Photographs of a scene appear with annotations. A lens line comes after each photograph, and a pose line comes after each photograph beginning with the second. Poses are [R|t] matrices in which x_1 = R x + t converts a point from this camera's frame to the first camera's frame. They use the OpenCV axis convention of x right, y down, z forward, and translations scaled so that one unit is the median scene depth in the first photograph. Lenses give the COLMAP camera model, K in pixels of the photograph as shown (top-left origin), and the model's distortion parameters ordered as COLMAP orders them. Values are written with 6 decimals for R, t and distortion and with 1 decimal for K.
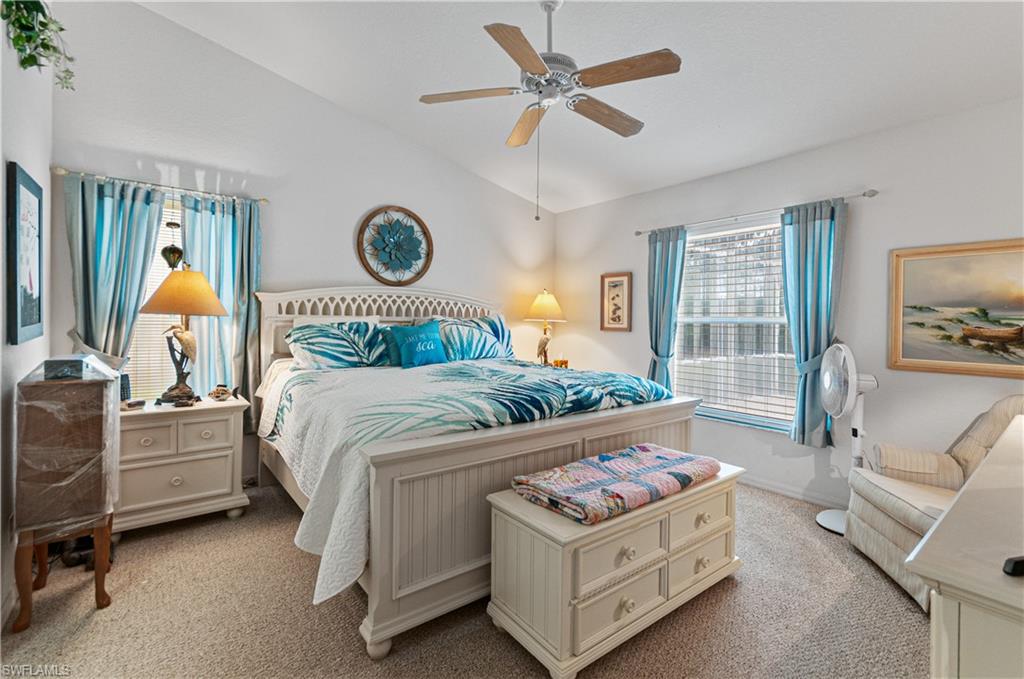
lens RADIAL K [[443.3, 0, 514.3], [0, 443.3, 329.6], [0, 0, 1]] dist [0.000288, 0.000104]
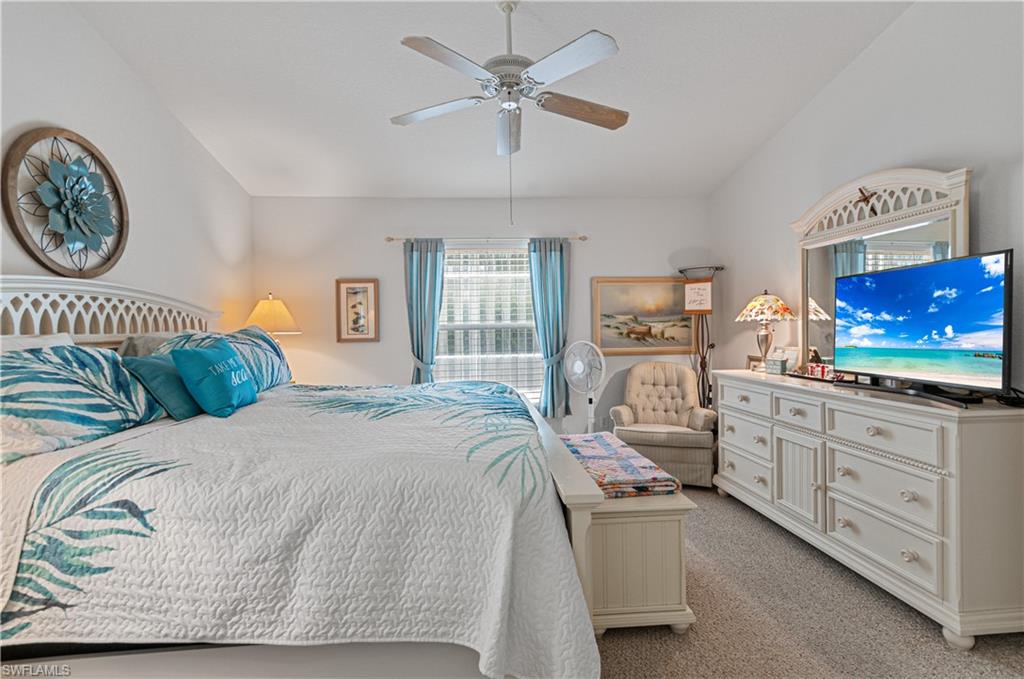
lens RADIAL K [[452.0, 0, 513.7], [0, 452.0, 338.1], [0, 0, 1]] dist [0.000967, 0.000239]
pose [[0.576470, -0.043377, 0.815966, -0.490817], [0.043687, 0.998798, 0.022232, -0.016115], [-0.815950, 0.022831, 0.577672, 0.282327]]
